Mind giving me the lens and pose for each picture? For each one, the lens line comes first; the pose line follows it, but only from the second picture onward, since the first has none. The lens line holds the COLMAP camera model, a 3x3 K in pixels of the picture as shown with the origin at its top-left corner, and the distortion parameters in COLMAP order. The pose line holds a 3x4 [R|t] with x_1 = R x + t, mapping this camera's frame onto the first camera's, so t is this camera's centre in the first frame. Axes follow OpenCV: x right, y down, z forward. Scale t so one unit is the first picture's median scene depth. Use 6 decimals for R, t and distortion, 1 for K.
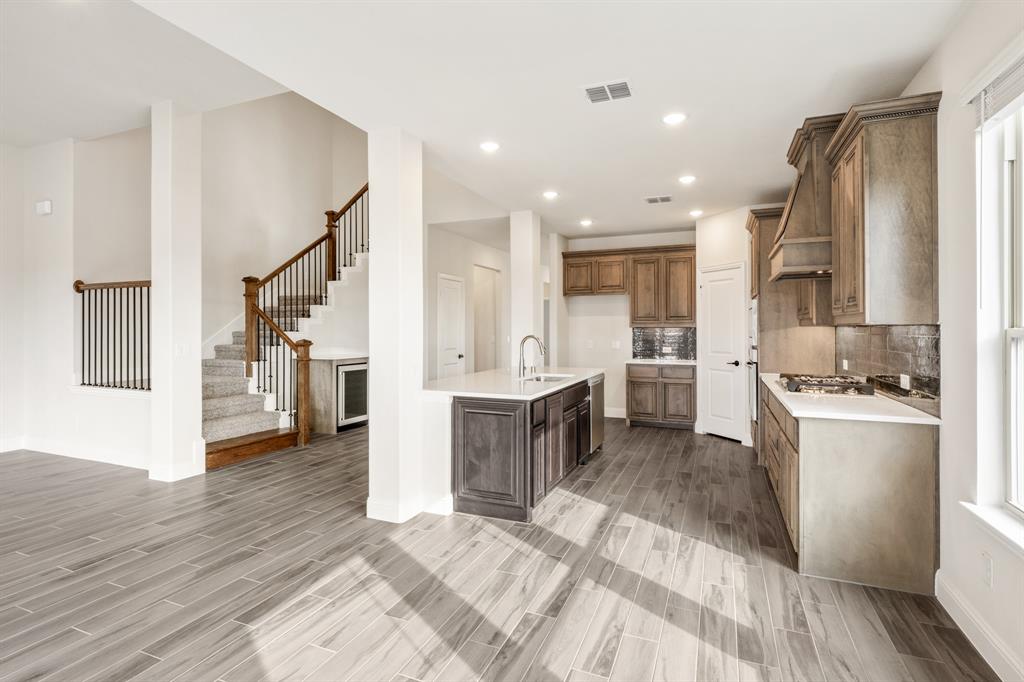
lens RADIAL K [[497.5, 0, 516.3], [0, 497.5, 328.0], [0, 0, 1]] dist [0.001510, -0.000415]
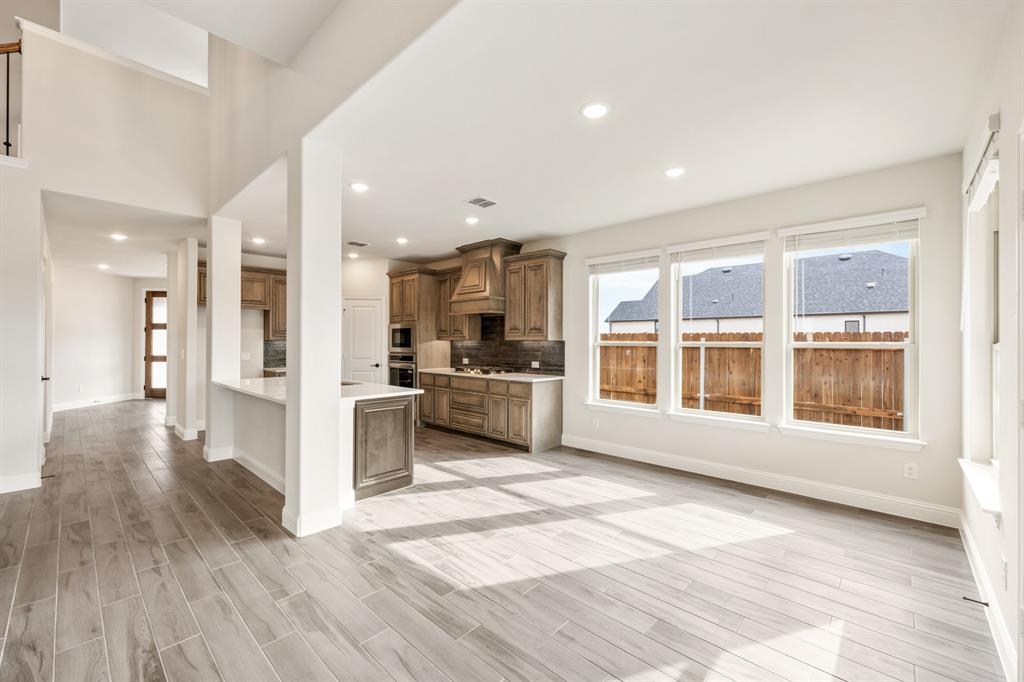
lens RADIAL K [[416.1, 0, 514.9], [0, 416.1, 339.8], [0, 0, 1]] dist [0.000286, 0.000231]
pose [[0.347507, 0.006340, 0.937656, -0.670262], [-0.005778, 0.999973, -0.004620, -0.000532], [-0.937659, -0.003812, 0.347534, 0.243567]]
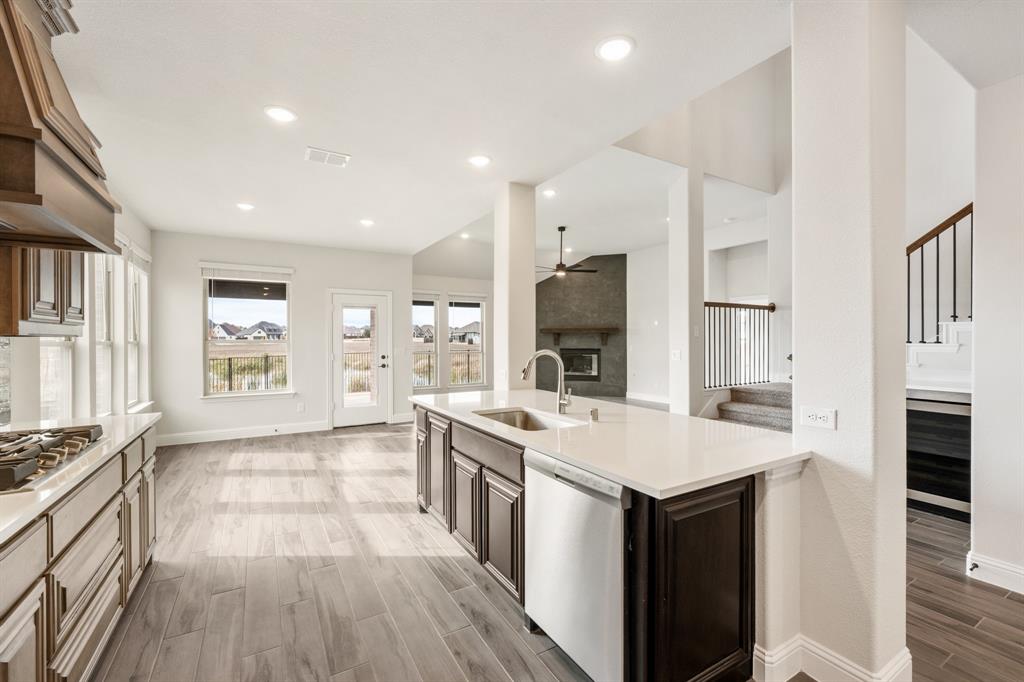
lens RADIAL K [[429.2, 0, 514.1], [0, 429.2, 342.5], [0, 0, 1]] dist [-0.001279, -0.000132]
pose [[-0.601299, 0.004655, -0.799010, 0.477413], [0.002374, 0.999989, 0.004039, 0.003762], [0.799020, 0.000532, -0.601304, 1.248101]]
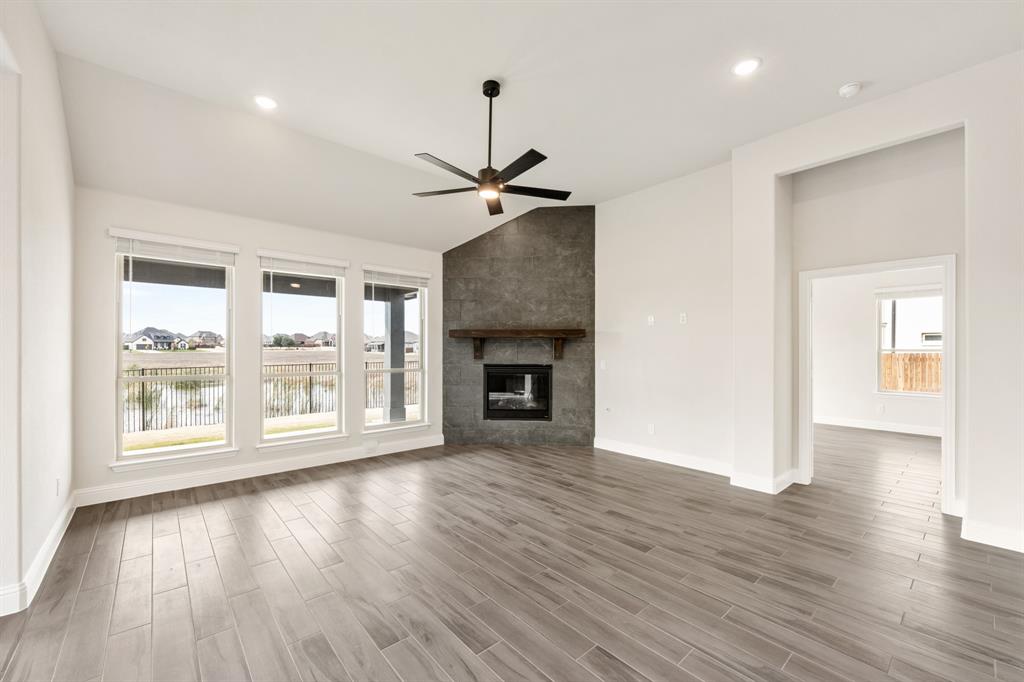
lens RADIAL K [[412.1, 0, 513.2], [0, 412.1, 349.5], [0, 0, 1]] dist [-0.002251, -0.000165]
pose [[-0.444201, -0.001859, -0.895925, -0.327616], [-0.000601, 0.999998, -0.001777, 0.001482], [0.895927, -0.000251, -0.444201, 0.755918]]
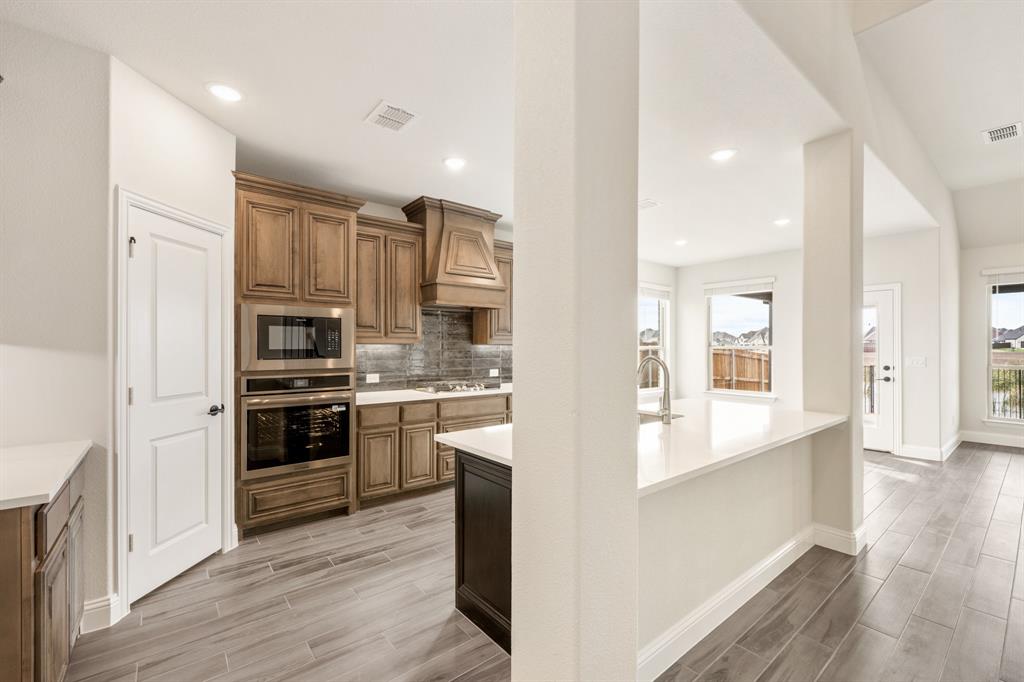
lens RADIAL K [[433.9, 0, 508.1], [0, 433.9, 344.1], [0, 0, 1]] dist [0.001954, 0.000174]
pose [[-0.878078, 0.005044, 0.478491, -0.069178], [0.000356, 0.999951, -0.009889, 0.005065], [-0.478517, -0.008513, -0.878037, 1.523119]]
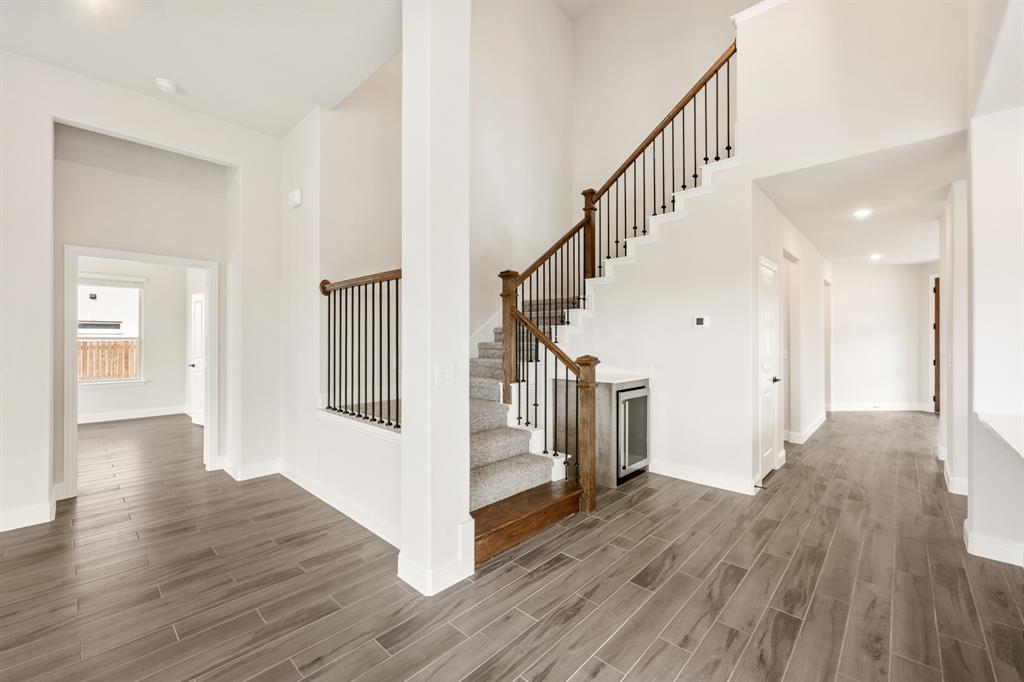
lens RADIAL K [[415.6, 0, 508.7], [0, 415.6, 337.8], [0, 0, 1]] dist [-0.001962, -0.000037]
pose [[0.933997, 0.000092, -0.357281, -0.384981], [-0.000888, 0.999997, -0.002064, 0.000485], [0.357280, 0.002245, 0.933995, 0.512485]]
